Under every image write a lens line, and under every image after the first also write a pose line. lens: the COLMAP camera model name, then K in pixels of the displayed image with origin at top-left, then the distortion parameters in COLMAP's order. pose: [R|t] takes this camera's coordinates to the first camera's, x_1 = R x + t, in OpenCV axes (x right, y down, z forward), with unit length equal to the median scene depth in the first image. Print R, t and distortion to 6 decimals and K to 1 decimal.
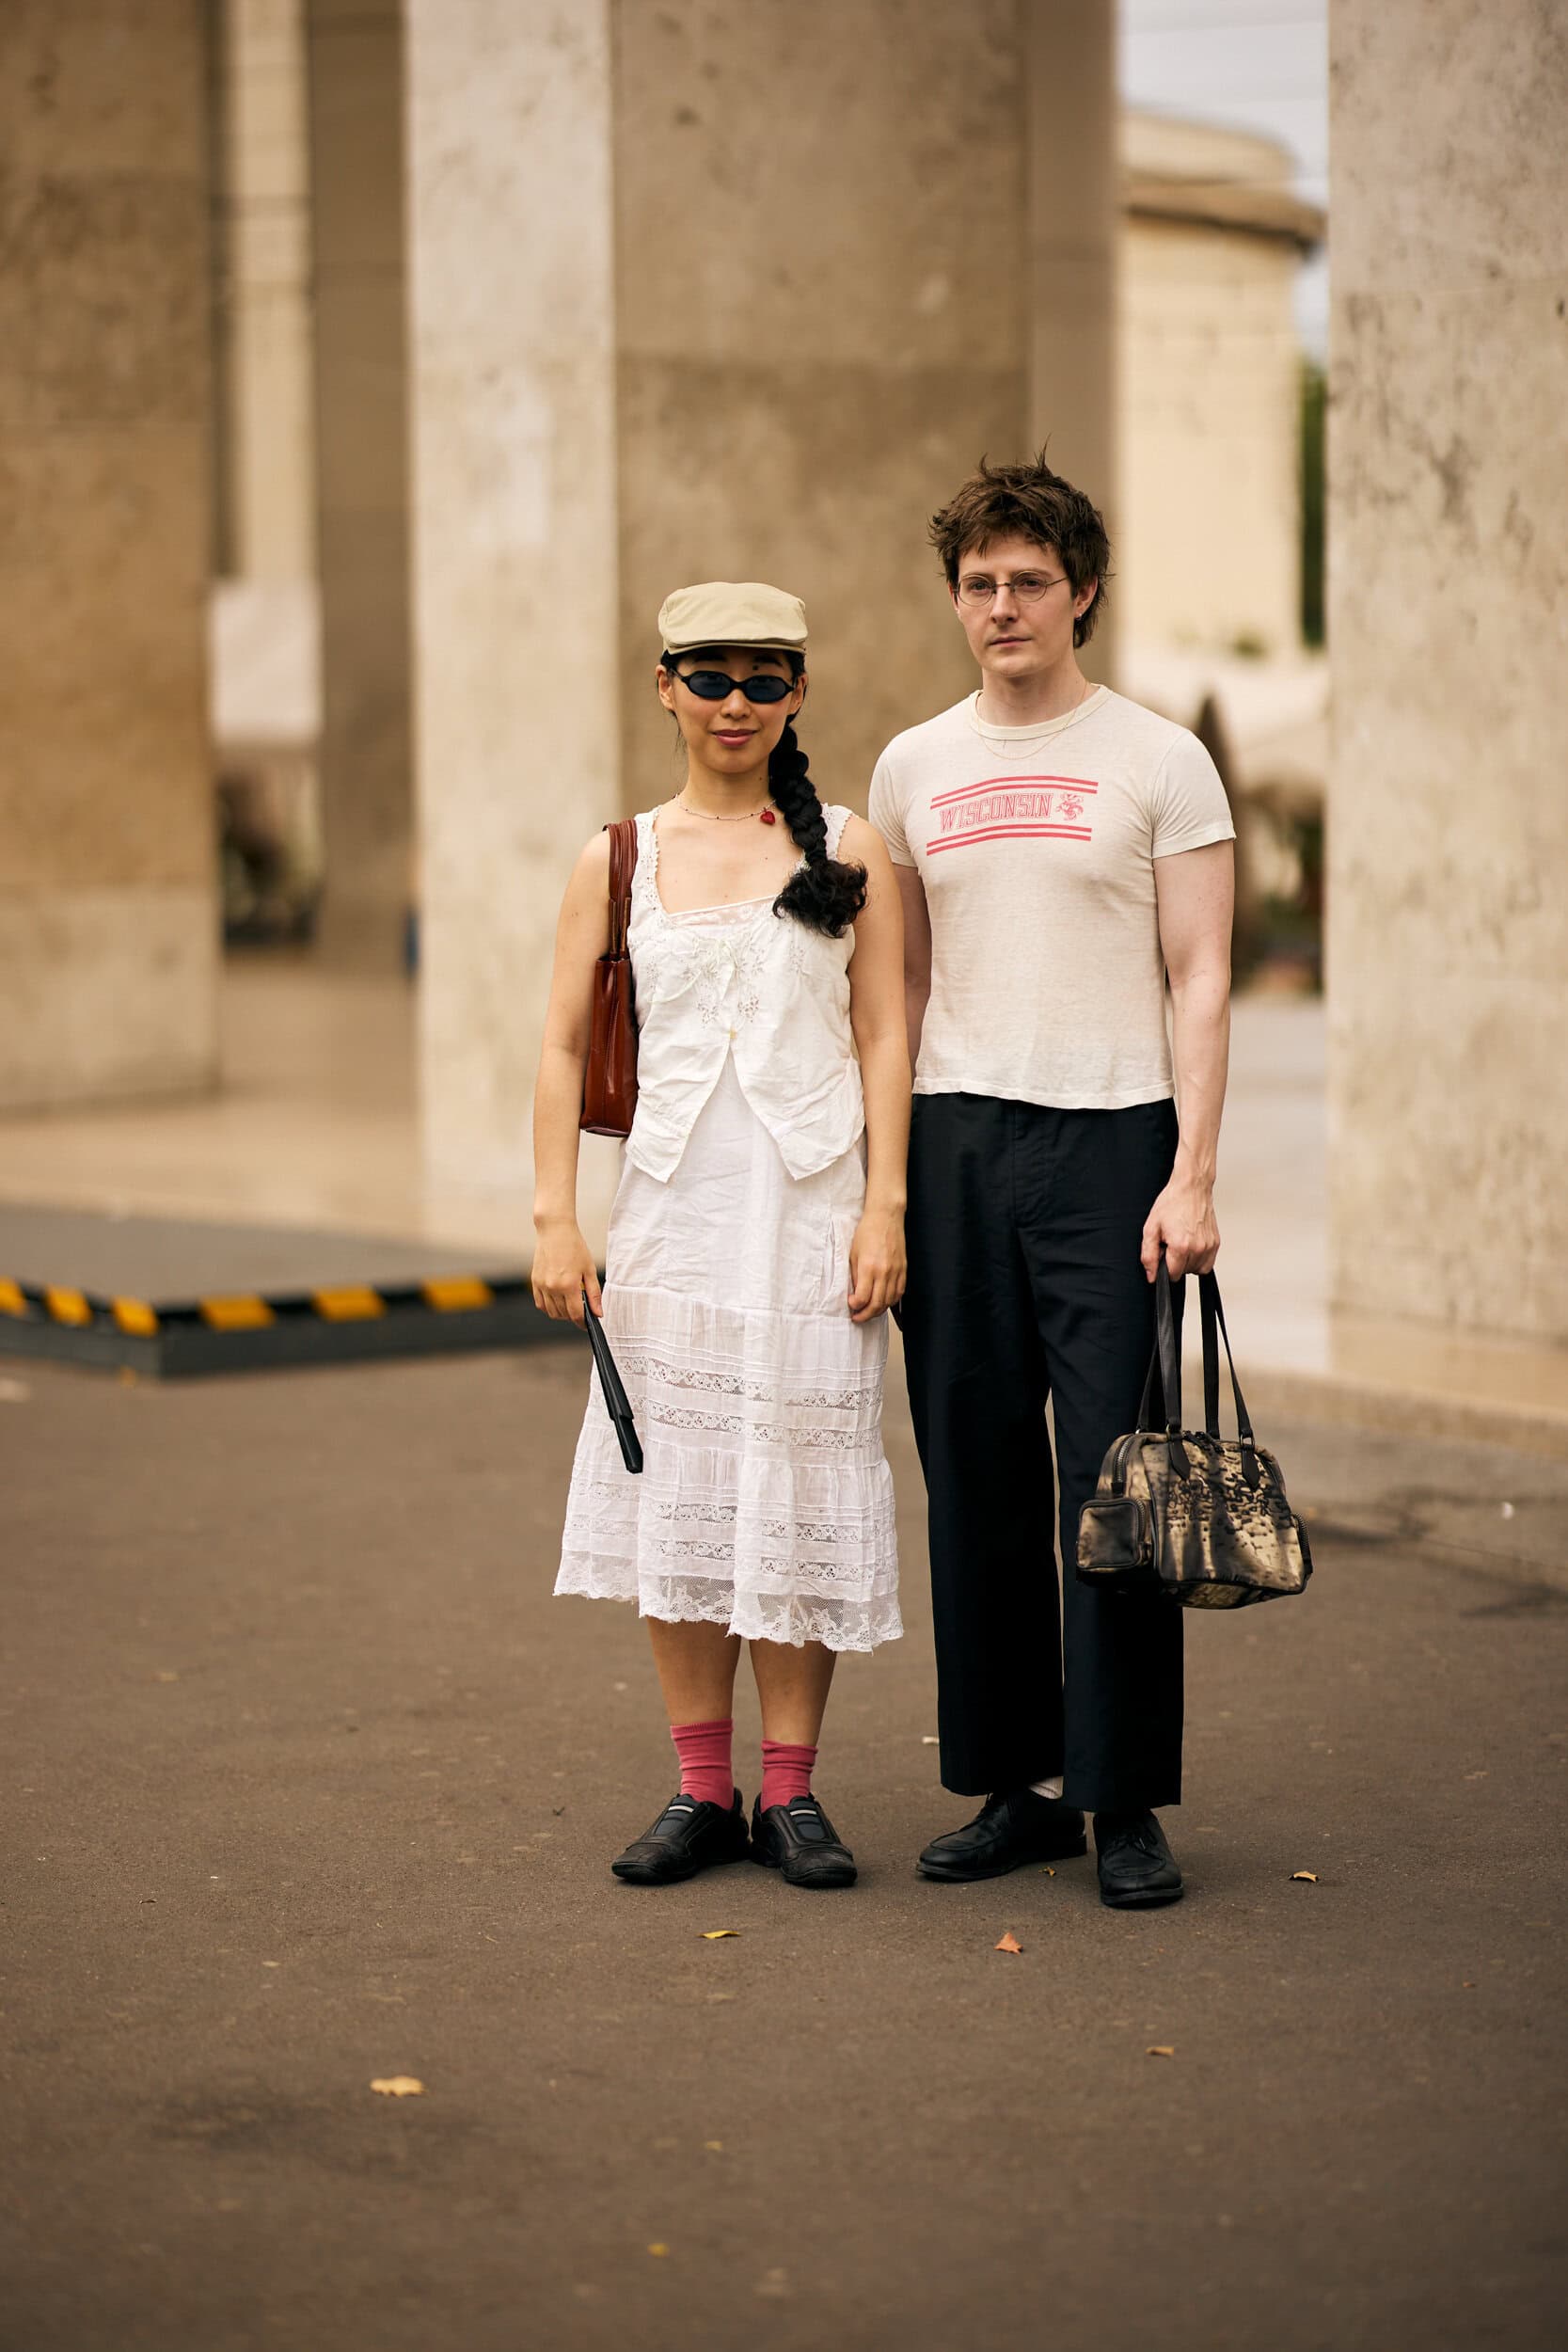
lens RADIAL K [[5714.4, 0, 786.6], [0, 5714.4, 1177.4], [0, 0, 1]] dist [0.088491, 0.000000]
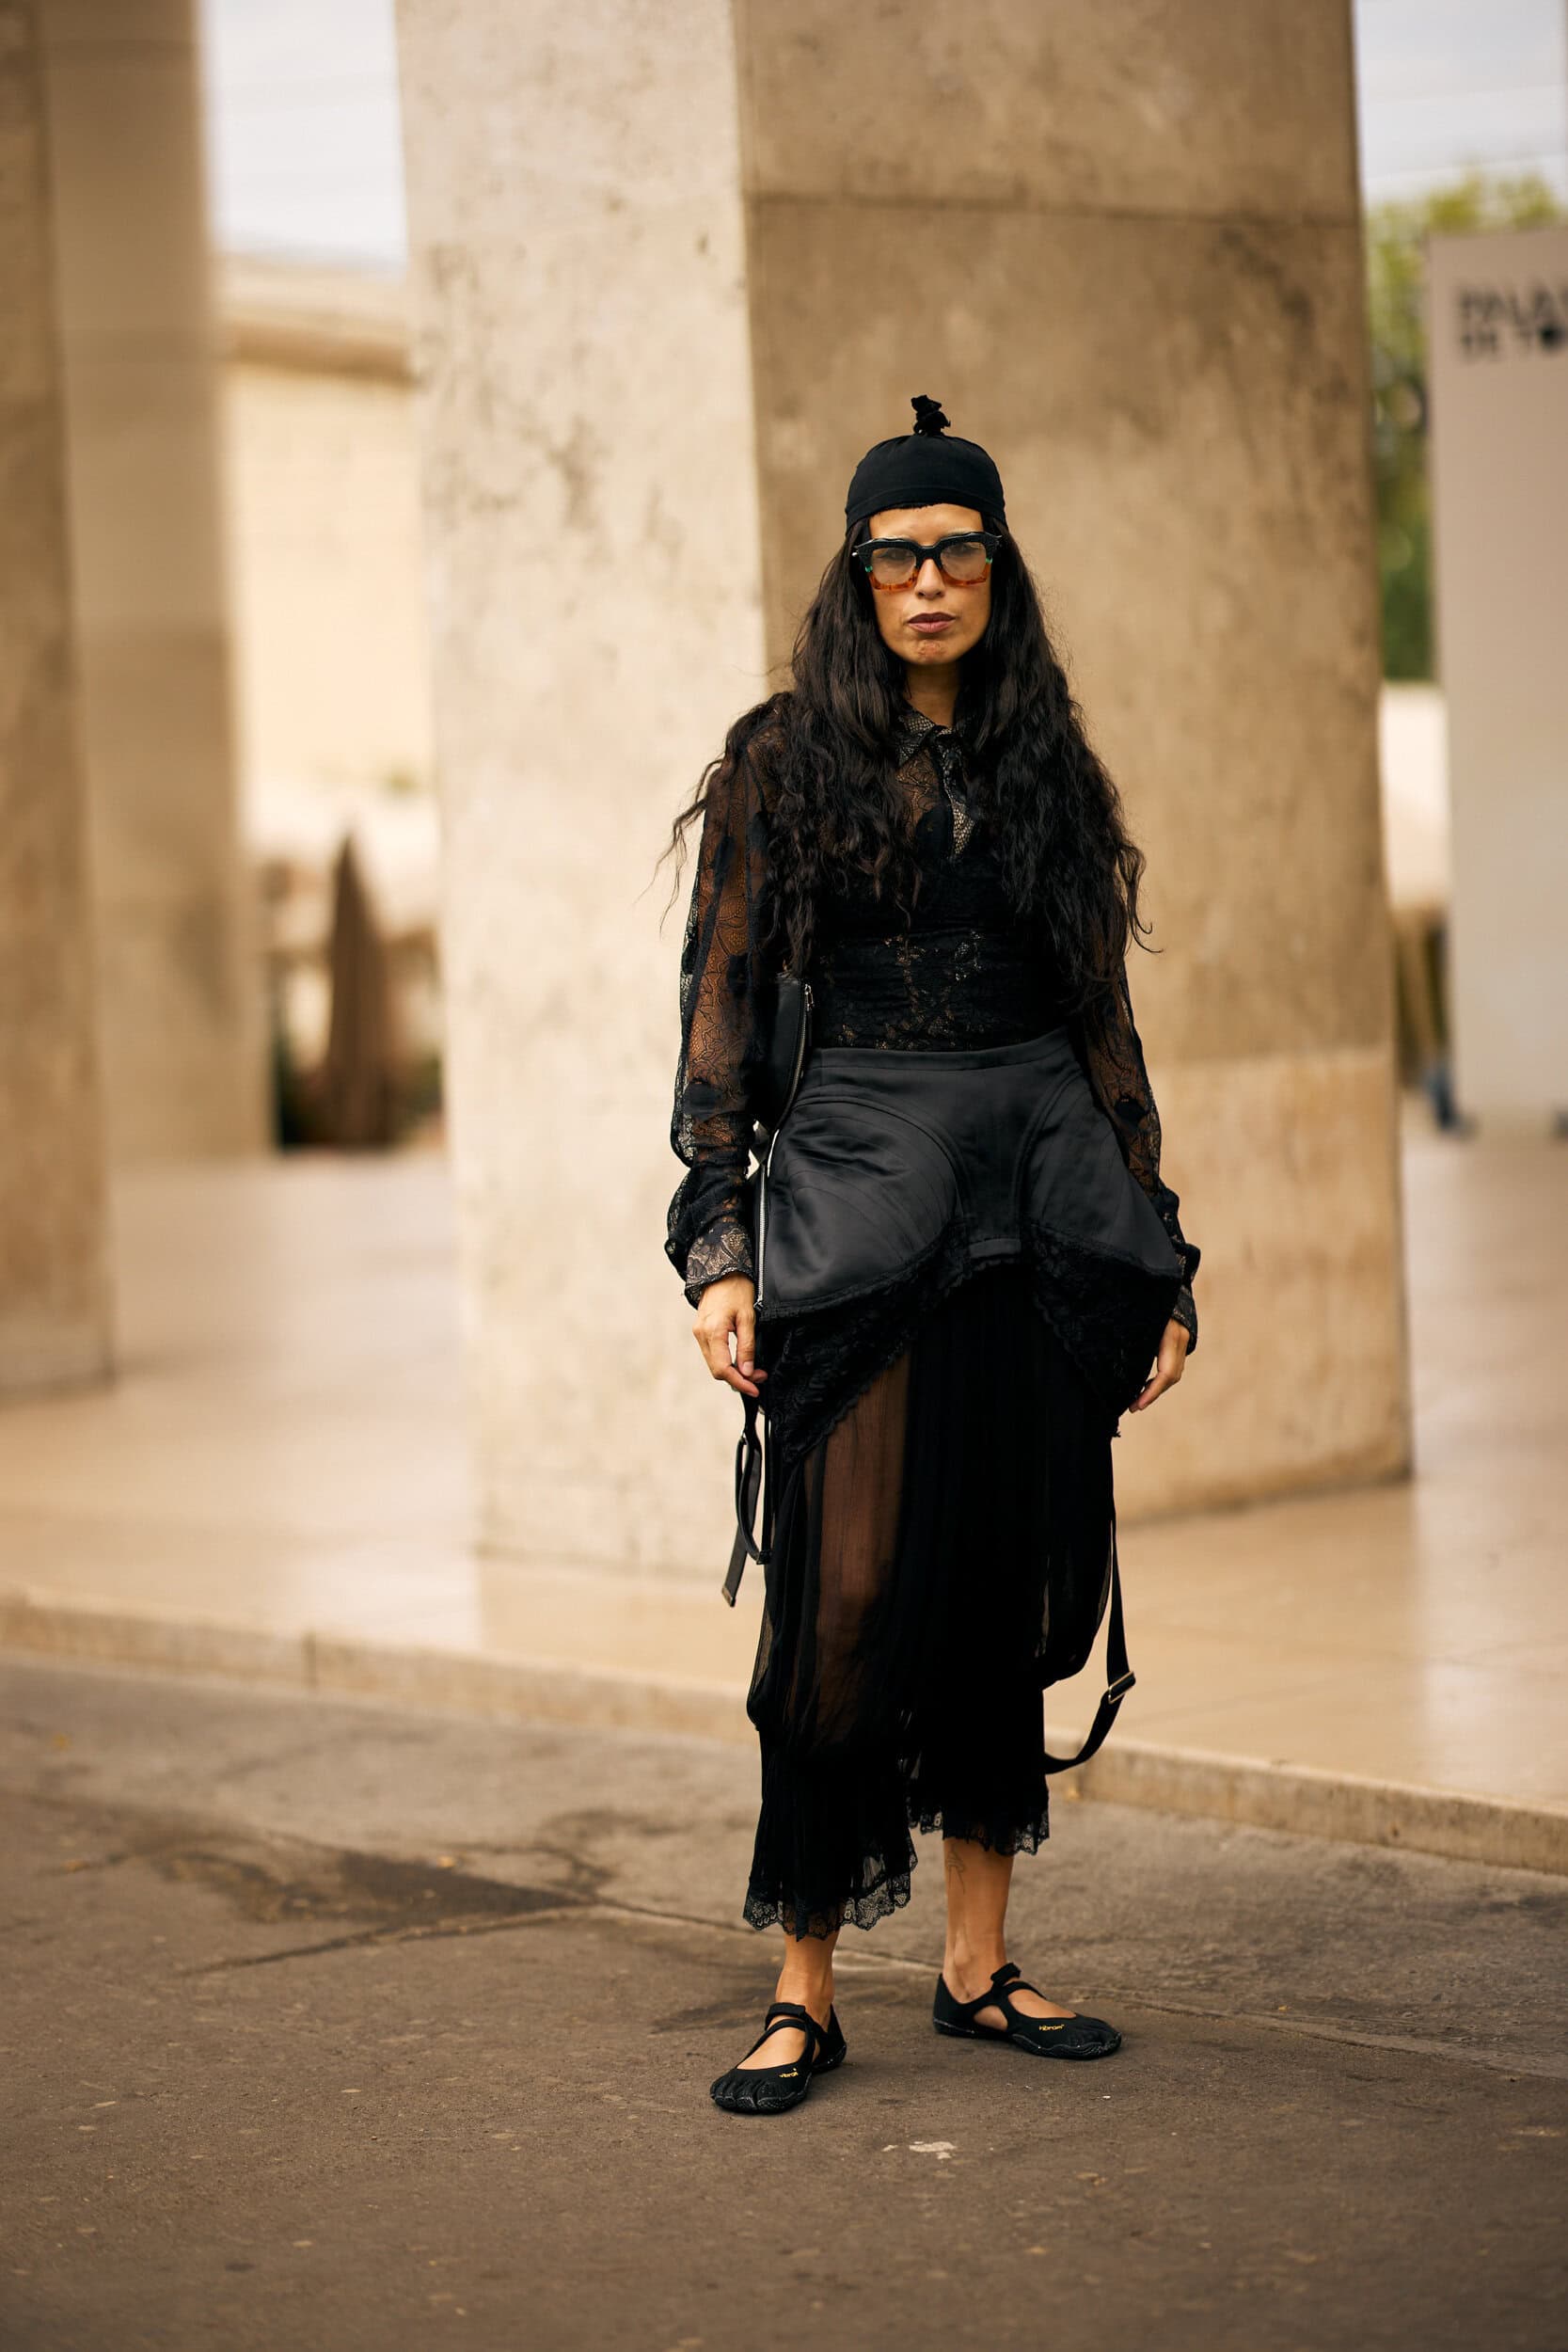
lens RADIAL K [[5714.4, 0, 787.7], [0, 5714.4, 1184.3], [0, 0, 1]] dist [0.088491, 0.000000]
pose [[0.988903, -0.048159, 0.140542, 0.031385], [0.051897, 0.998386, -0.023051, -0.006883], [-0.139205, 0.030089, 0.989806, 0.234906]]
